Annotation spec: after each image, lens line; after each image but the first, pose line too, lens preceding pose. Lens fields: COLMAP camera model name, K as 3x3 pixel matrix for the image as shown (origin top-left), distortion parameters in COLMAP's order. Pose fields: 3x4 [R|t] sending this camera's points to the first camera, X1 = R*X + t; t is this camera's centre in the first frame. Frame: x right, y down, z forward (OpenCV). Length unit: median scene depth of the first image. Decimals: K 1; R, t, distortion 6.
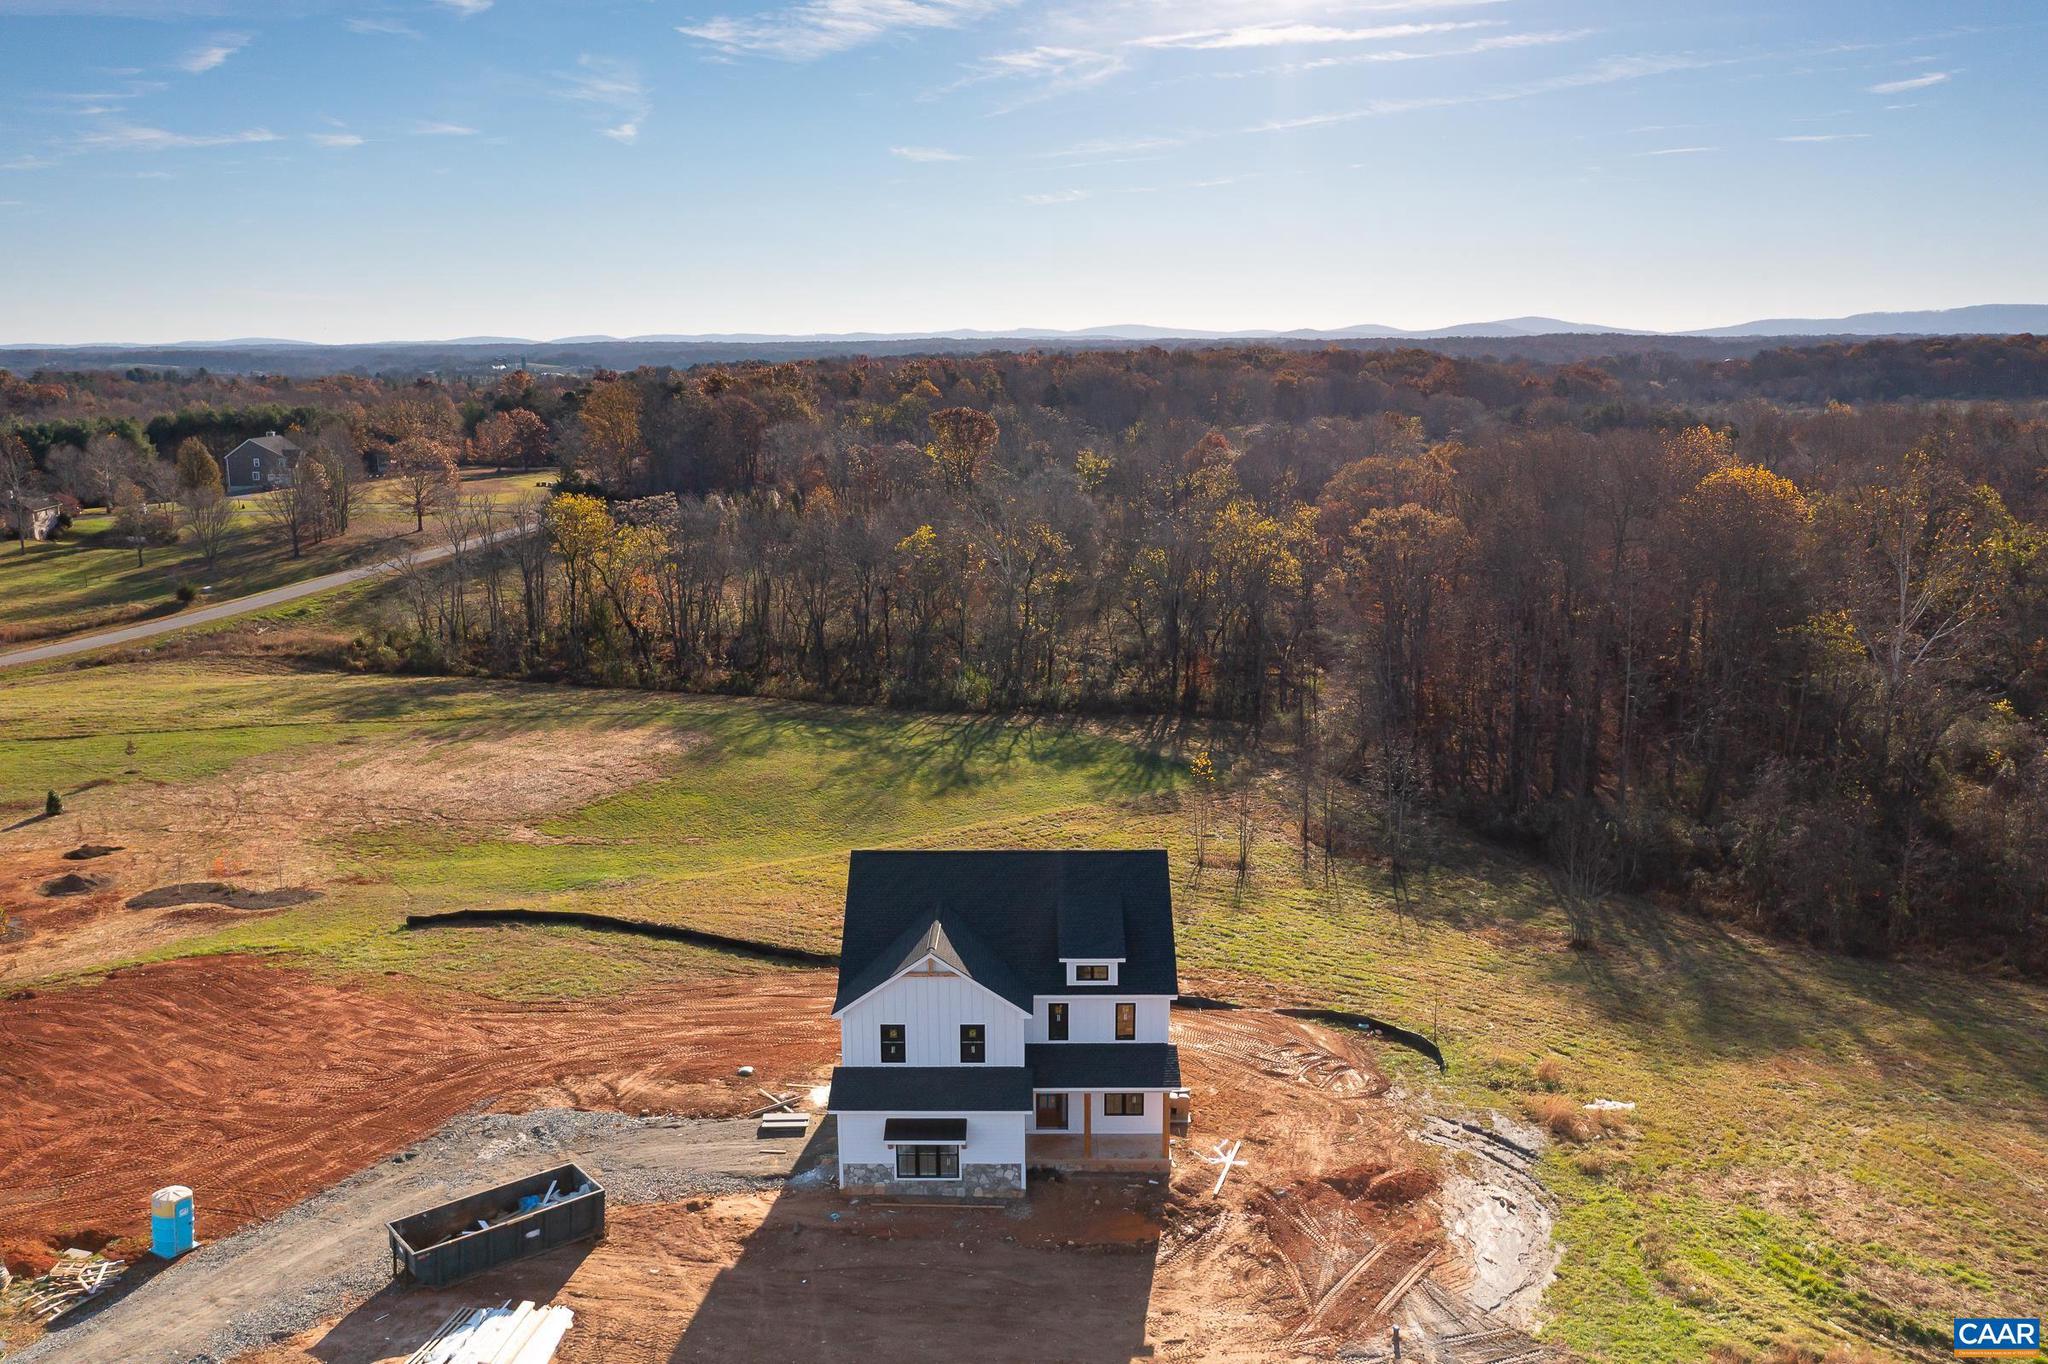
lens RADIAL K [[1617.4, 0, 1023.7], [0, 1617.4, 685.5], [0, 0, 1]] dist [-0.015166, -0.002125]
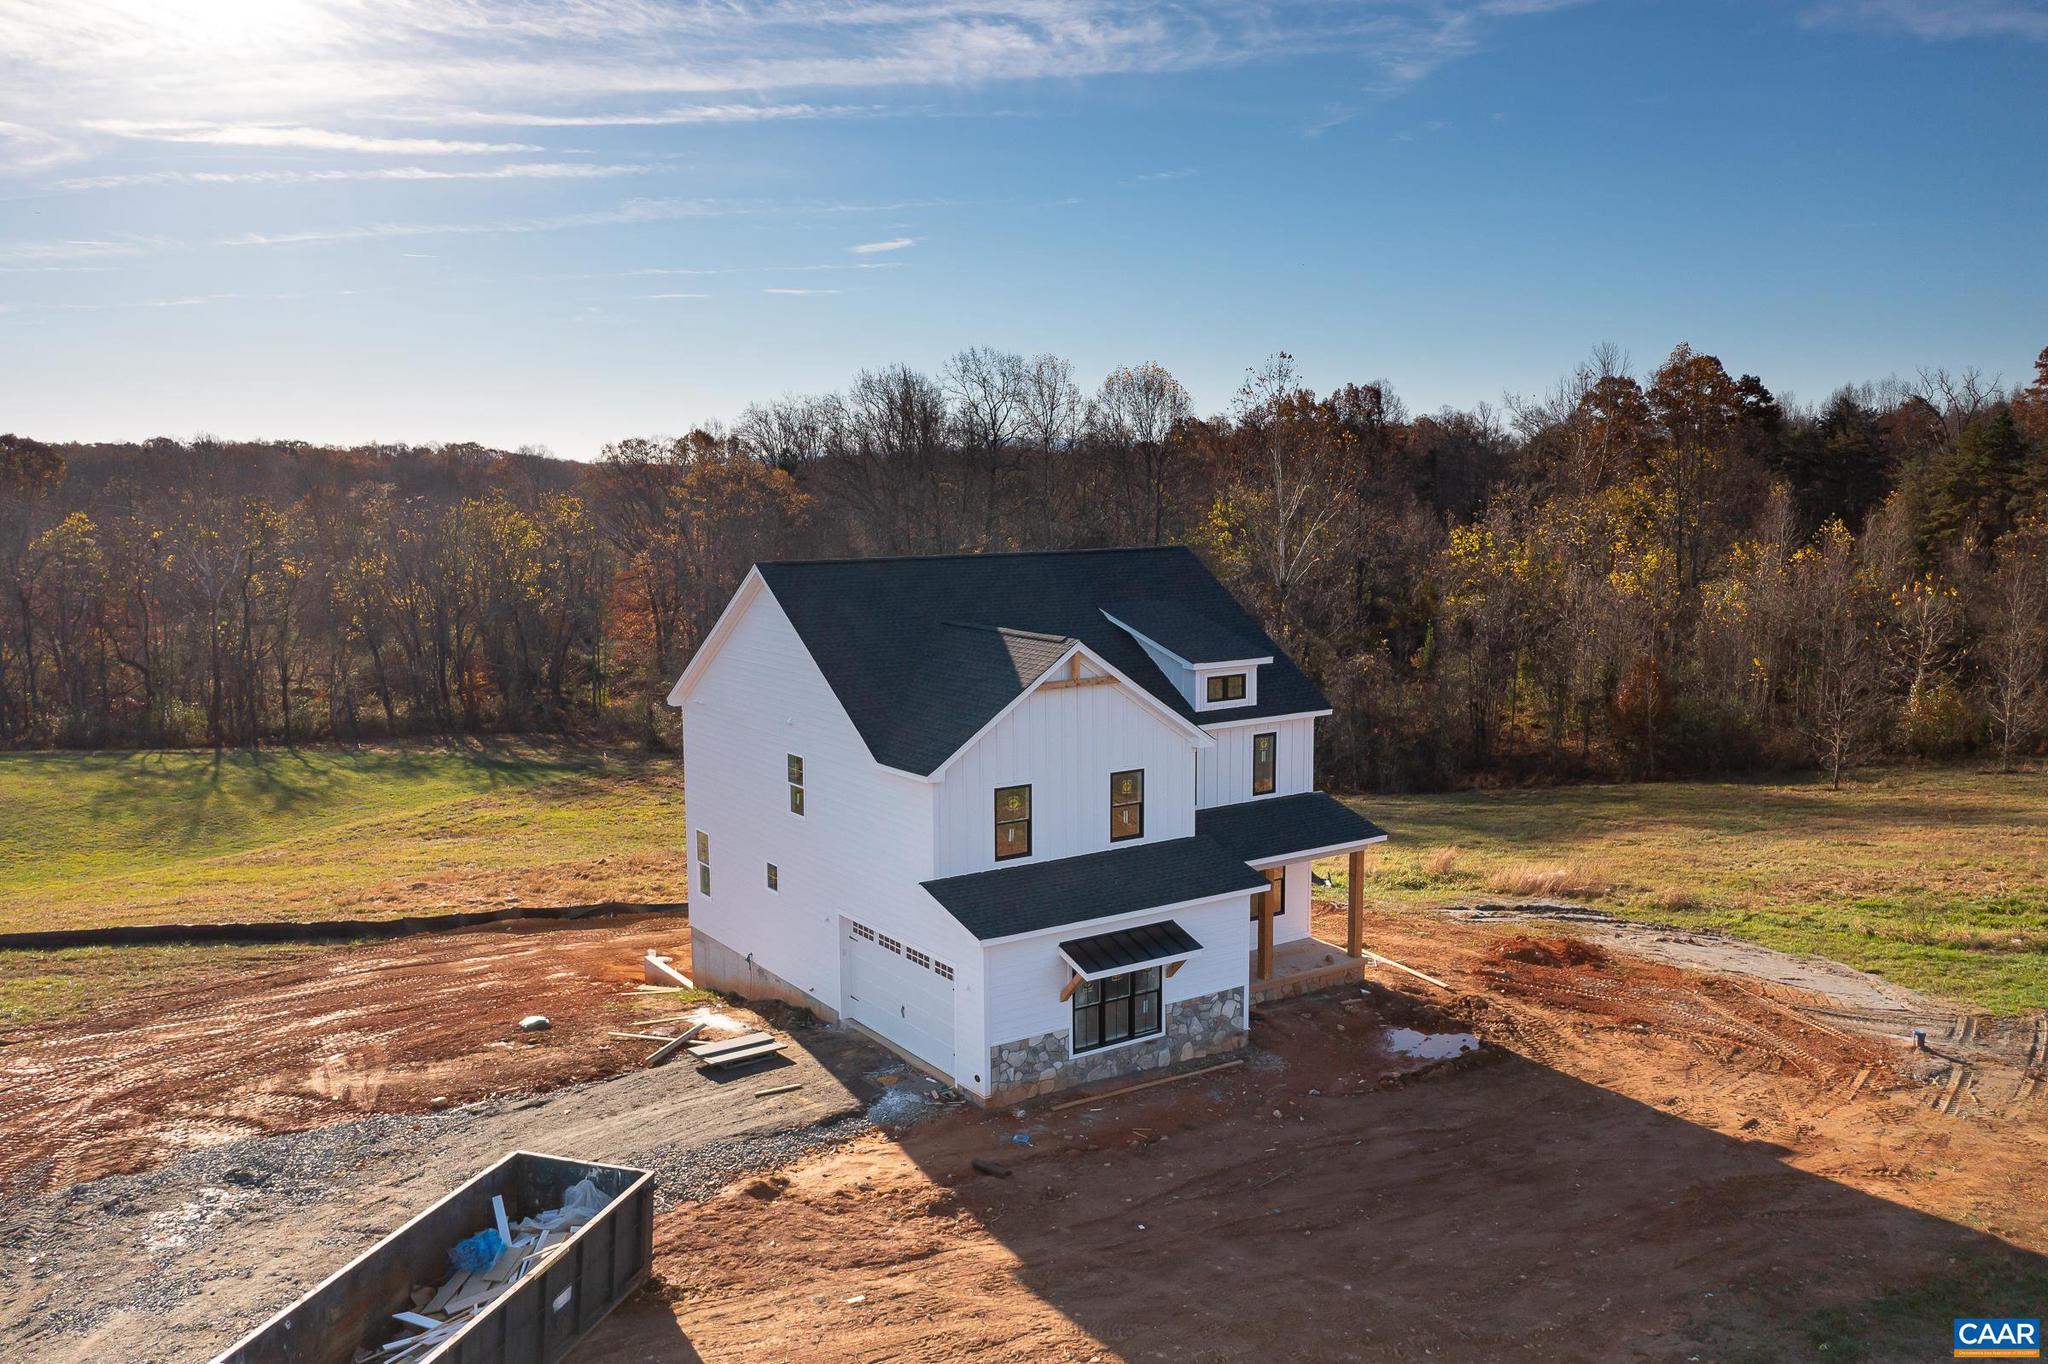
lens RADIAL K [[1617.4, 0, 1023.7], [0, 1617.4, 685.5], [0, 0, 1]] dist [-0.015166, -0.002125]
pose [[0.823859, -0.074886, 0.561826, -0.335121], [0.121293, 0.991564, -0.045696, 0.174108], [-0.553665, 0.105793, 0.825992, 0.463689]]
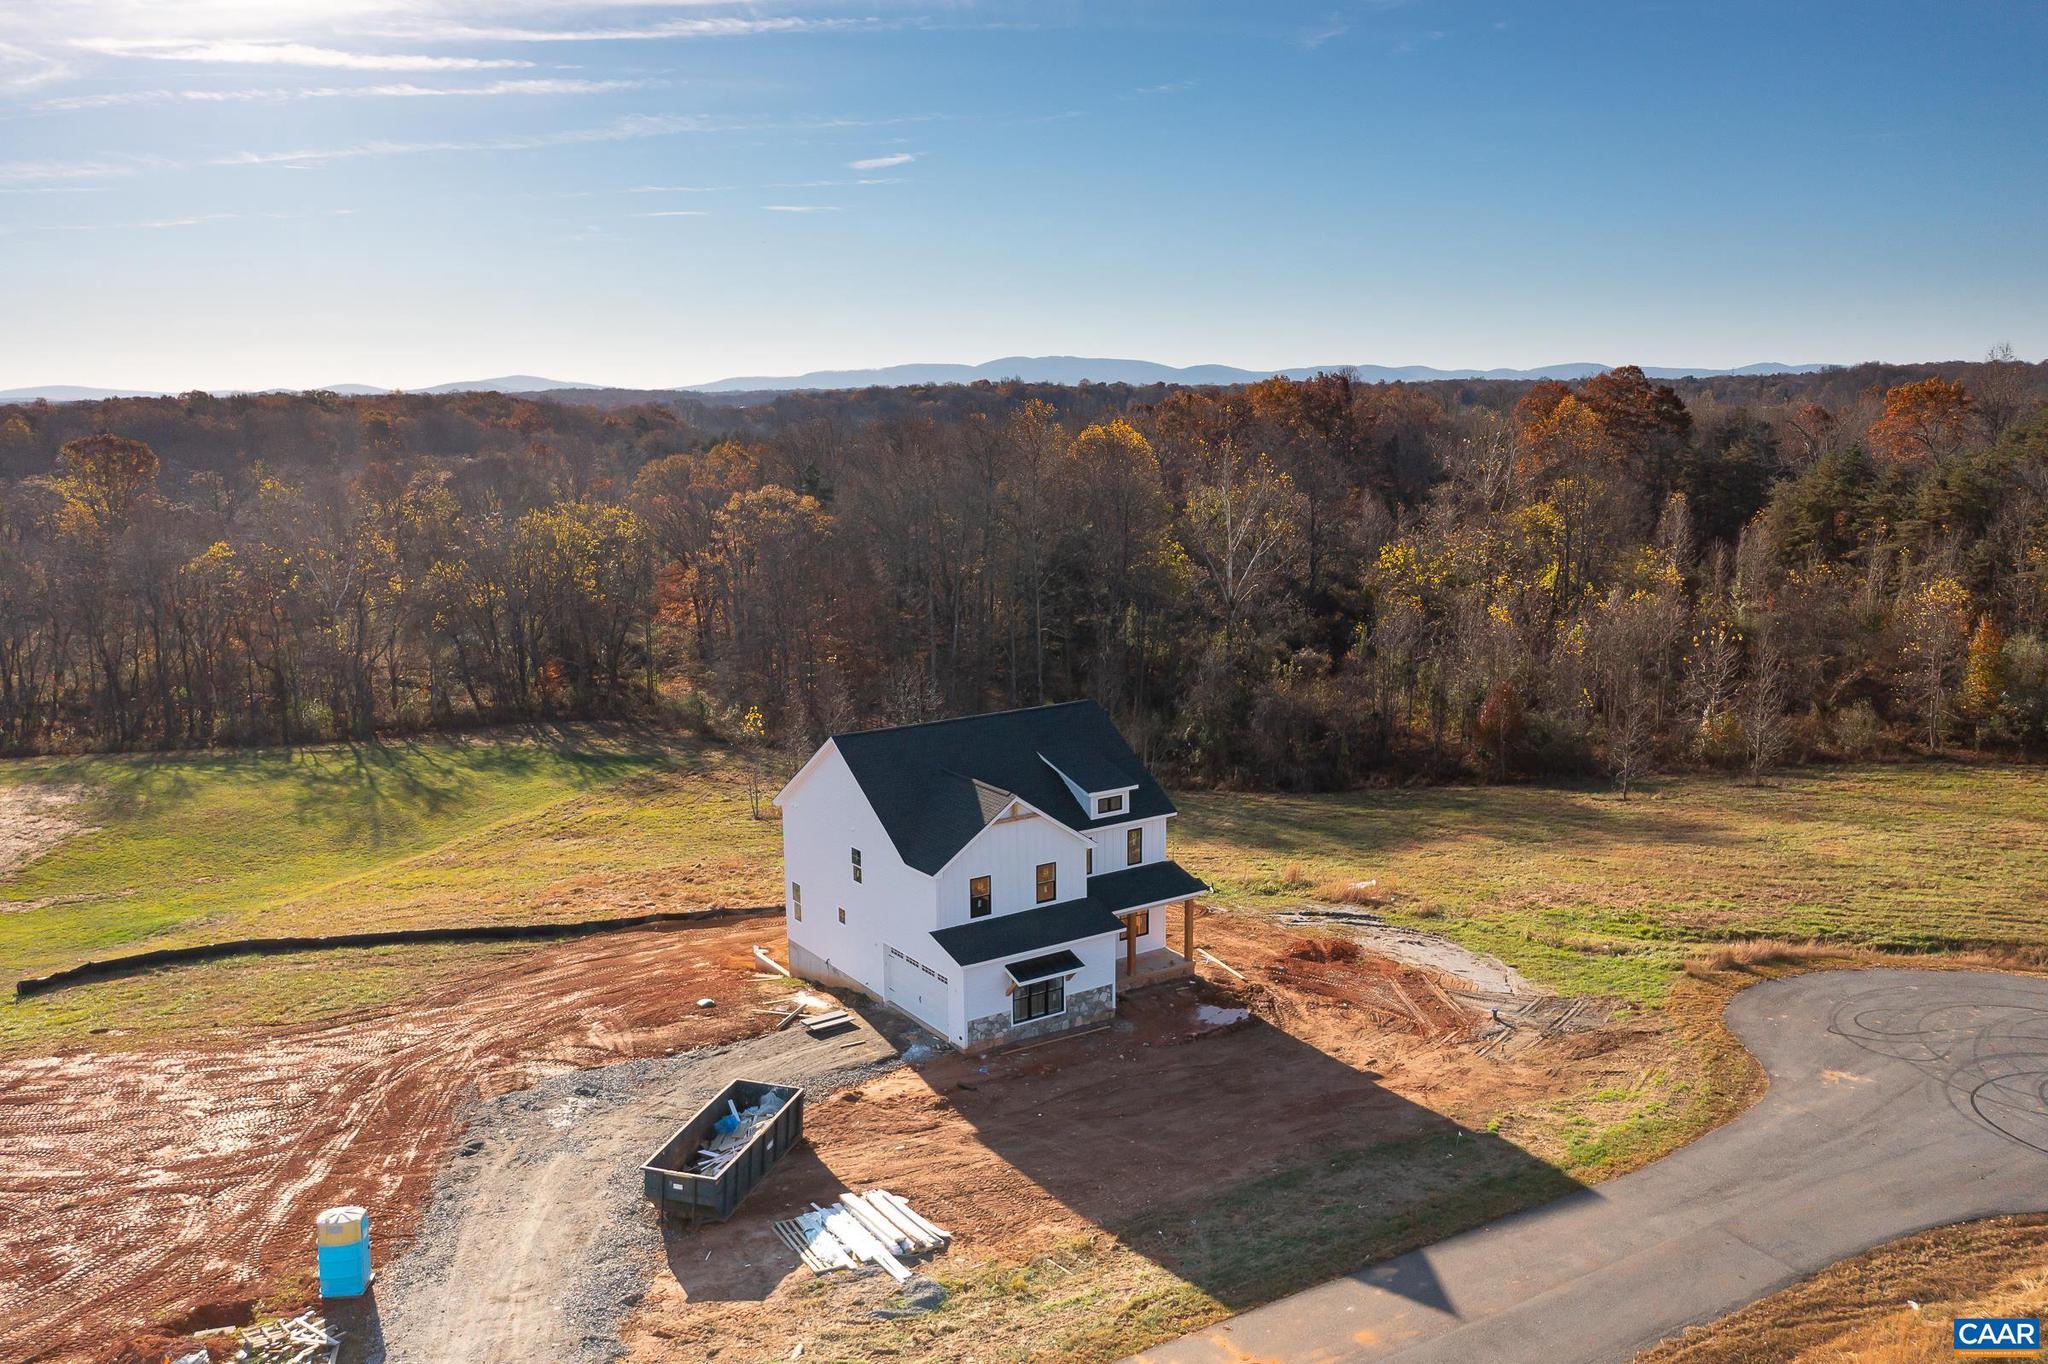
lens RADIAL K [[1616.8, 0, 1024.0], [0, 1616.8, 679.5], [0, 0, 1]] dist [-0.015970, 0.000416]
pose [[0.826241, -0.102951, 0.553829, -0.520441], [0.124446, 0.992226, -0.001214, 0.080107], [-0.549399, 0.069925, 0.832629, 0.122448]]
